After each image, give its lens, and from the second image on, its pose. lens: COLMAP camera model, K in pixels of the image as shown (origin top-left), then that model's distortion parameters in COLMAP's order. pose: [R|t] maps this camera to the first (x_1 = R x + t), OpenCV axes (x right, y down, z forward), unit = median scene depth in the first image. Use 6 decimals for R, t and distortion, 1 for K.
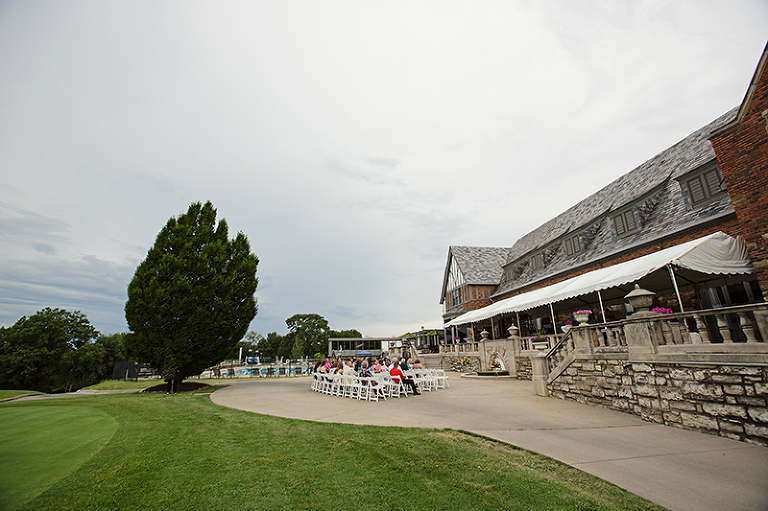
lens RADIAL K [[349.5, 0, 387.5], [0, 349.5, 264.1], [0, 0, 1]] dist [-0.058697, 0.025421]
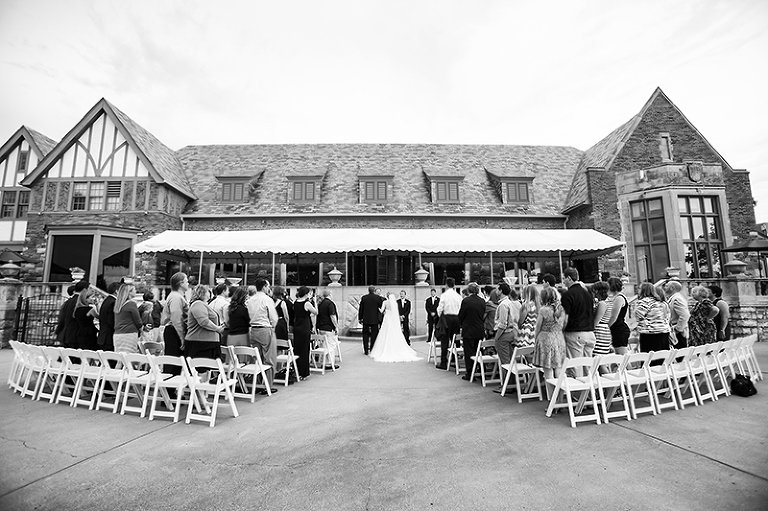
lens RADIAL K [[349.5, 0, 387.5], [0, 349.5, 264.1], [0, 0, 1]] dist [-0.058697, 0.025421]
pose [[0.129601, 0.134769, 0.982365, -0.782686], [-0.240134, 0.965495, -0.100775, 0.505716], [-0.962050, -0.222839, 0.157491, 1.839602]]
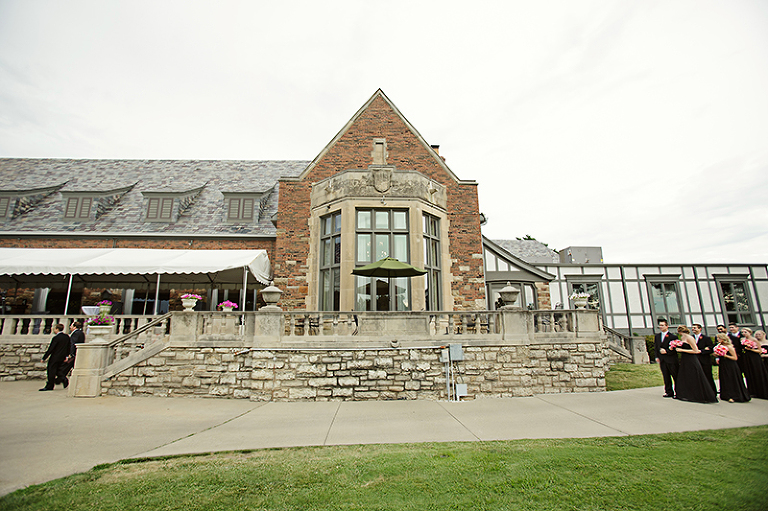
lens RADIAL K [[349.5, 0, 387.5], [0, 349.5, 264.1], [0, 0, 1]] dist [-0.058697, 0.025421]
pose [[0.117208, 0.214280, 0.969715, -0.291442], [-0.244799, 0.952549, -0.180898, 0.096868], [-0.962463, -0.216182, 0.164101, 0.369321]]
